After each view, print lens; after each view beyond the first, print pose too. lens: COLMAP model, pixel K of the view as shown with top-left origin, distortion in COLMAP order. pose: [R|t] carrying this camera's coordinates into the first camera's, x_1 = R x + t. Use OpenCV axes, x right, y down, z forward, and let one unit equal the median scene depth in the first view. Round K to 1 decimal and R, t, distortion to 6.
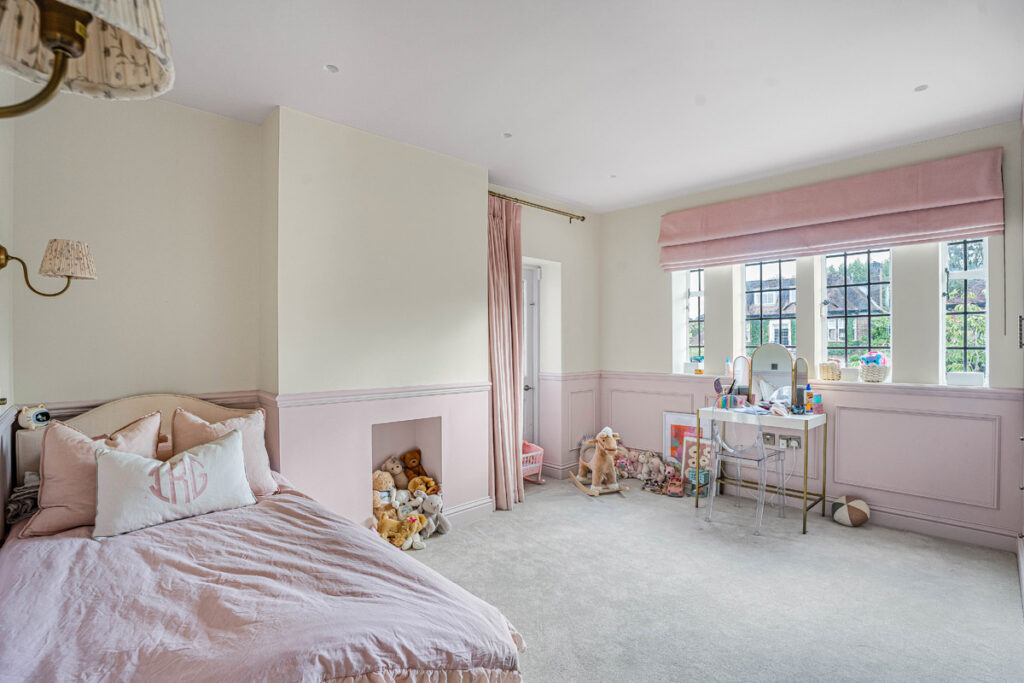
lens RADIAL K [[509.4, 0, 533.0], [0, 509.4, 342.0], [0, 0, 1]] dist [-0.015010, 0.000869]
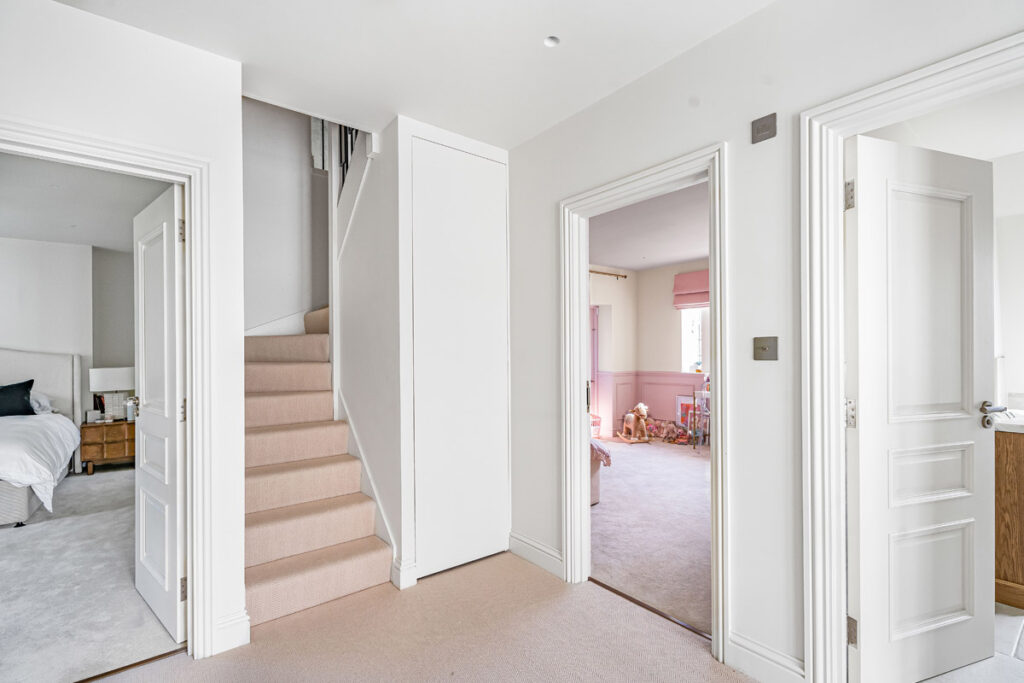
lens RADIAL K [[459.7, 0, 512.7], [0, 459.7, 352.0], [0, 0, 1]] dist [-0.023506, 0.000085]
pose [[0.991156, -0.004810, -0.132613, -0.067840], [0.005371, 0.999978, 0.003869, -0.010223], [0.132591, -0.004547, 0.991160, -0.525067]]
